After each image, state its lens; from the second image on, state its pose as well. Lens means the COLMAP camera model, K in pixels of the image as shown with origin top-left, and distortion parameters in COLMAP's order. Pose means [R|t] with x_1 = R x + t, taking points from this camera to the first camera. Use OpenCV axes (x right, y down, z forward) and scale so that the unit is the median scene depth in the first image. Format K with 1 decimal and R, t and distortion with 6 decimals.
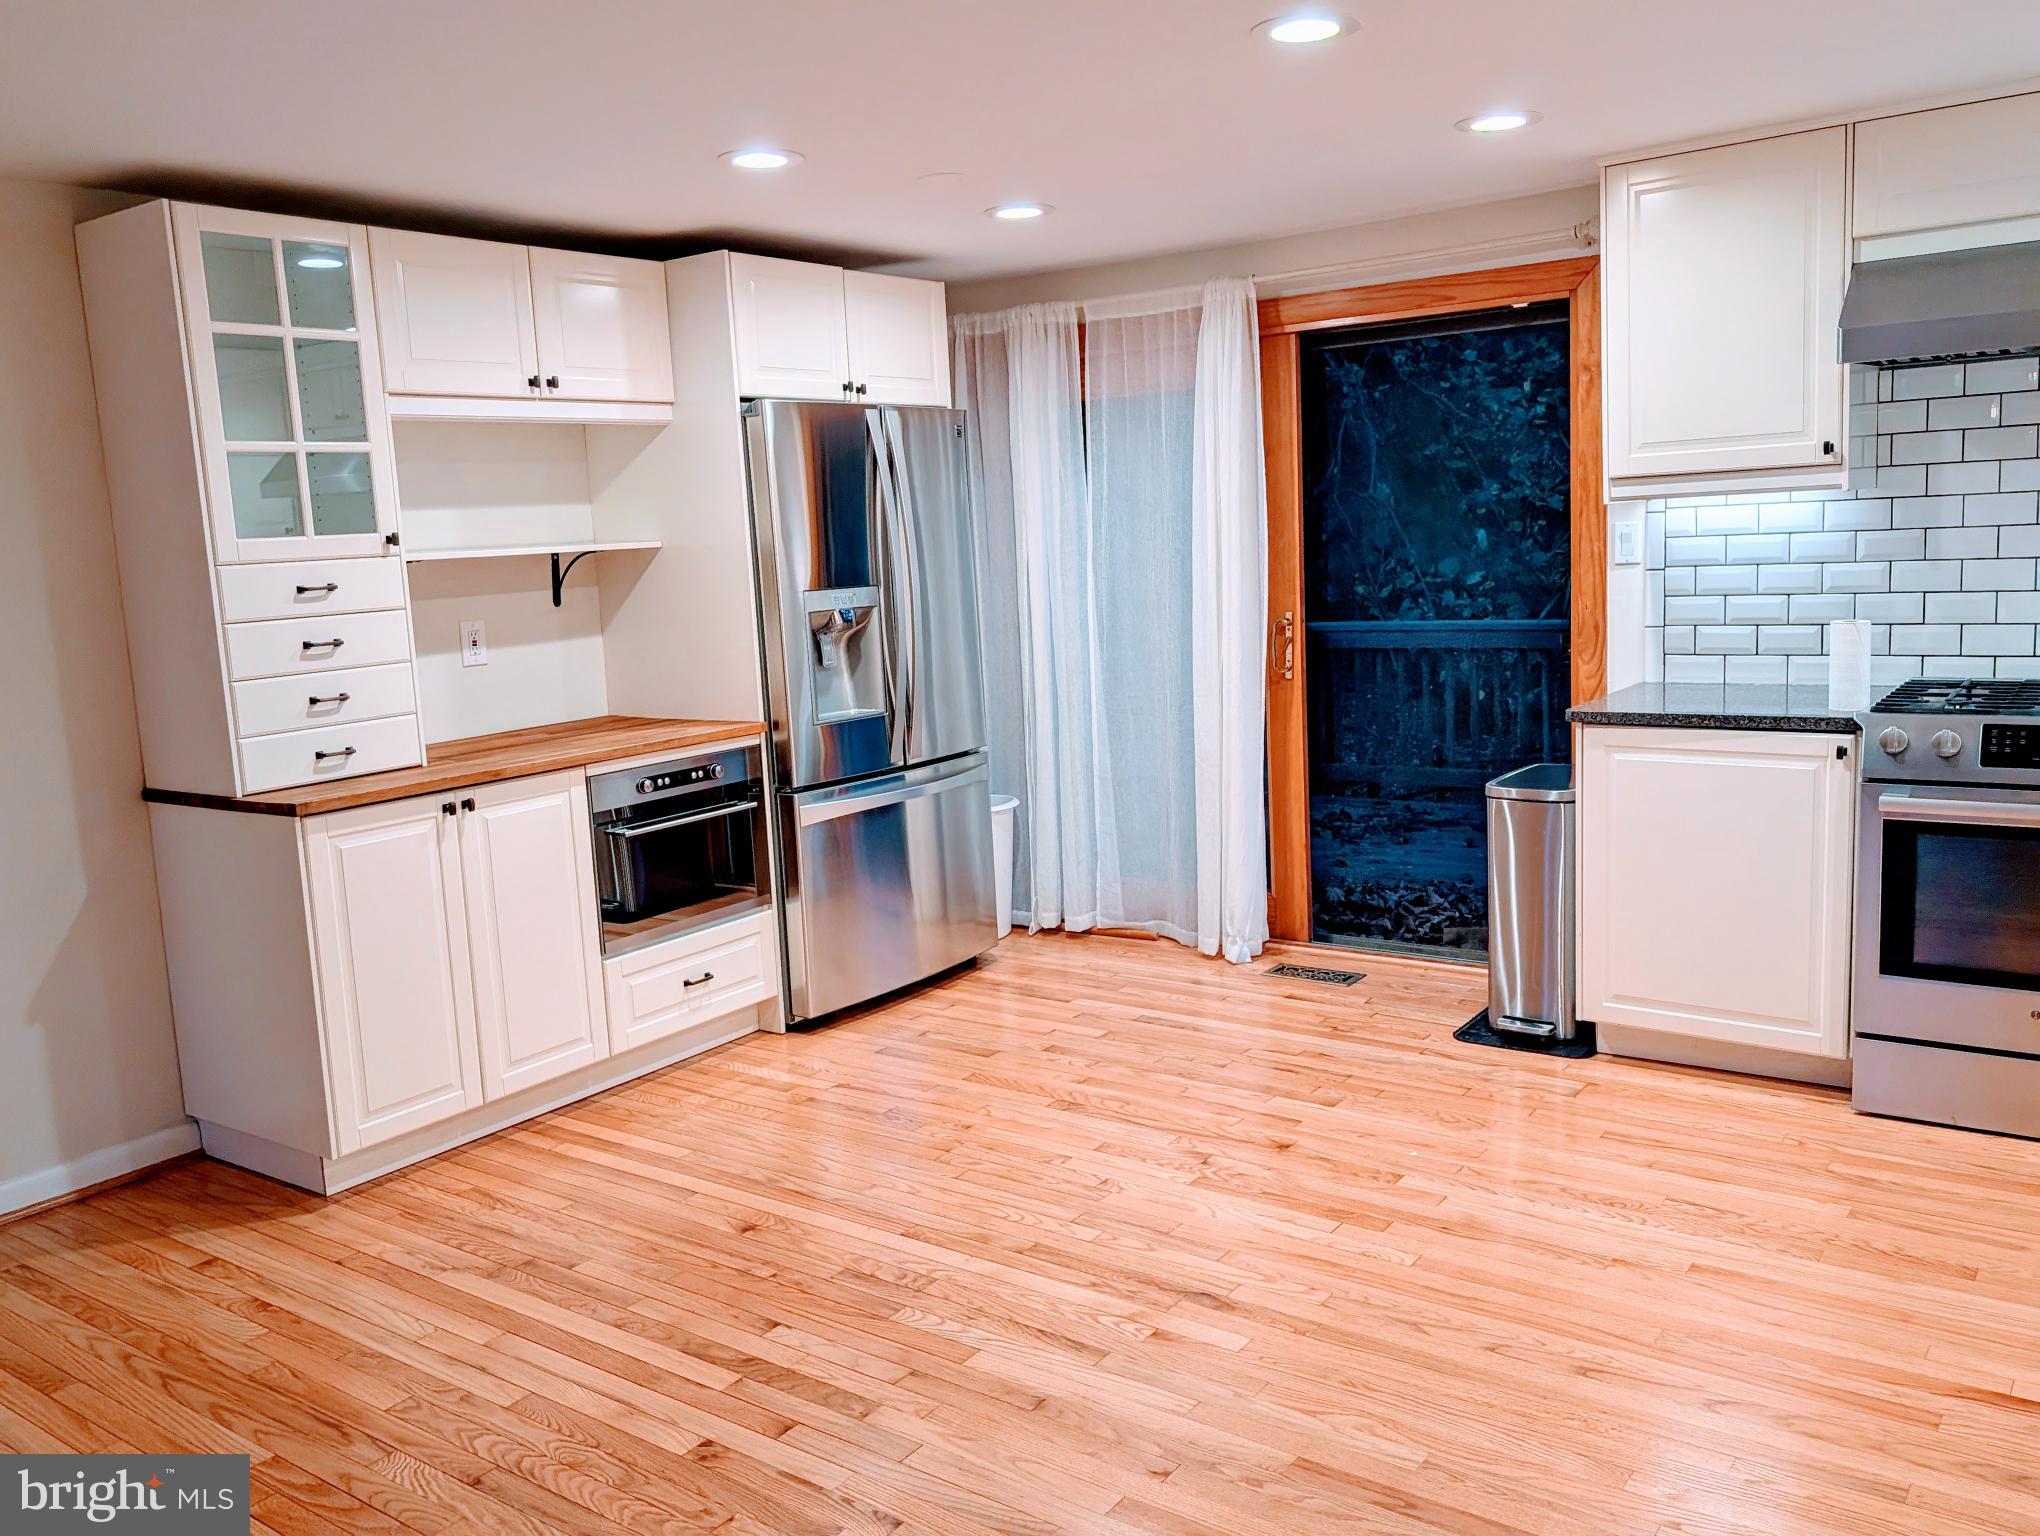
lens RADIAL K [[1632.8, 0, 1020.0], [0, 1632.8, 768.0], [0, 0, 1]] dist [0.114382, -0.245101]
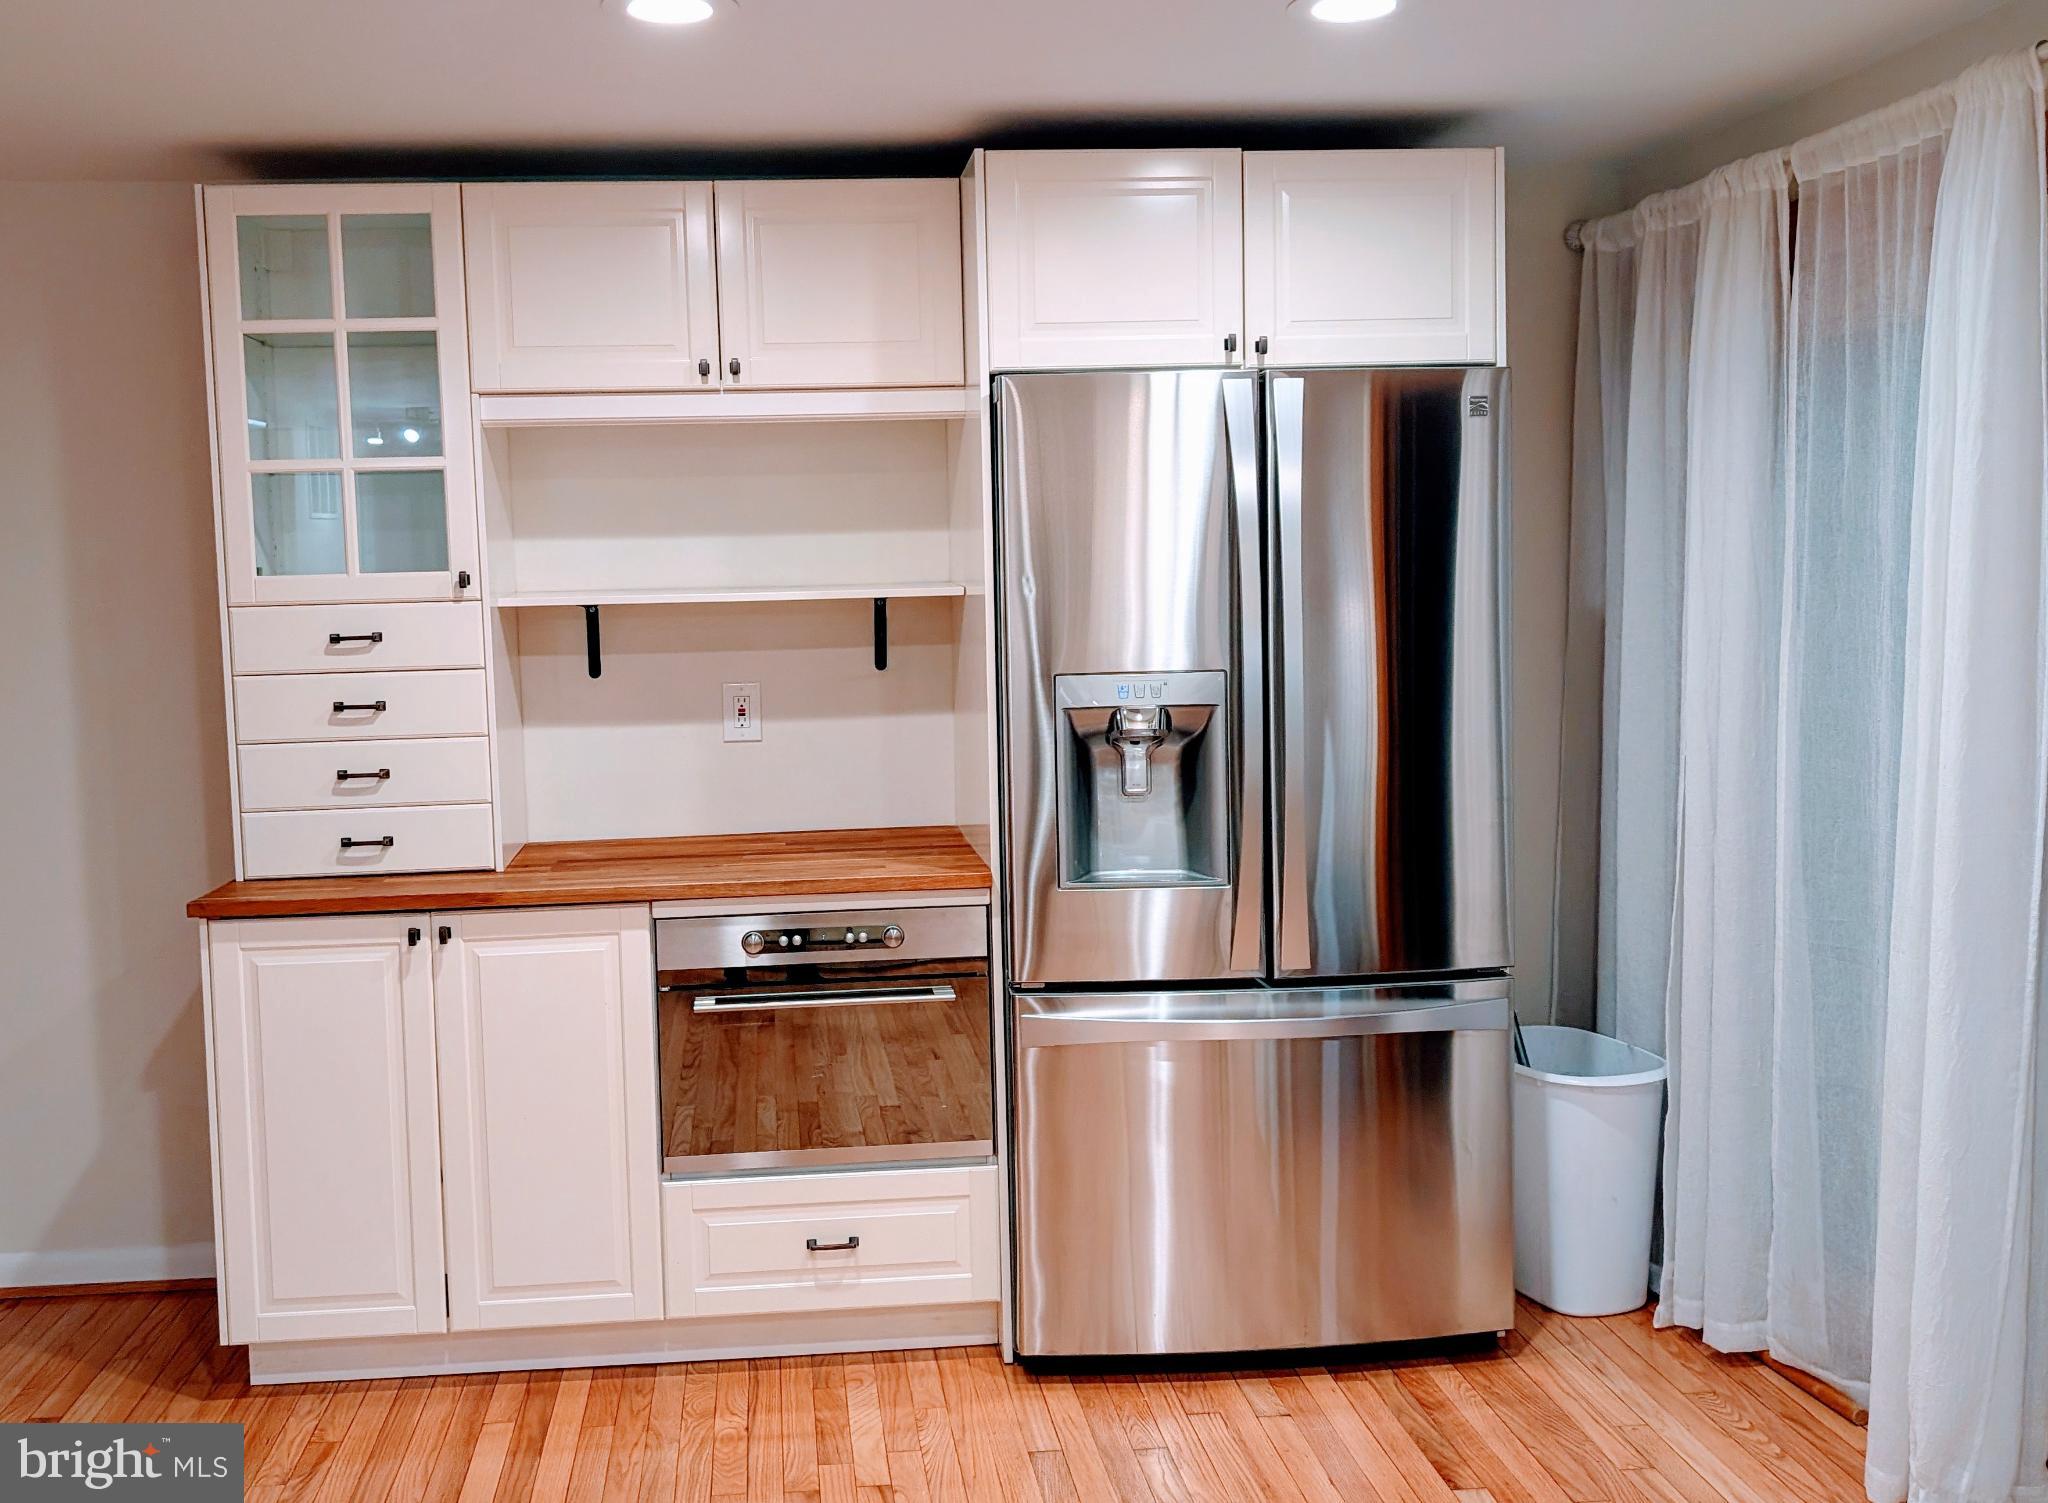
lens RADIAL K [[1900.2, 0, 1024.3], [0, 1900.2, 713.5], [0, 0, 1]] dist [0.041384, -0.074927]
pose [[0.651701, 0.090512, -0.753056, 0.445490], [-0.120566, 0.992593, 0.014964, -0.112670], [0.748832, 0.081041, 0.657786, 0.567738]]
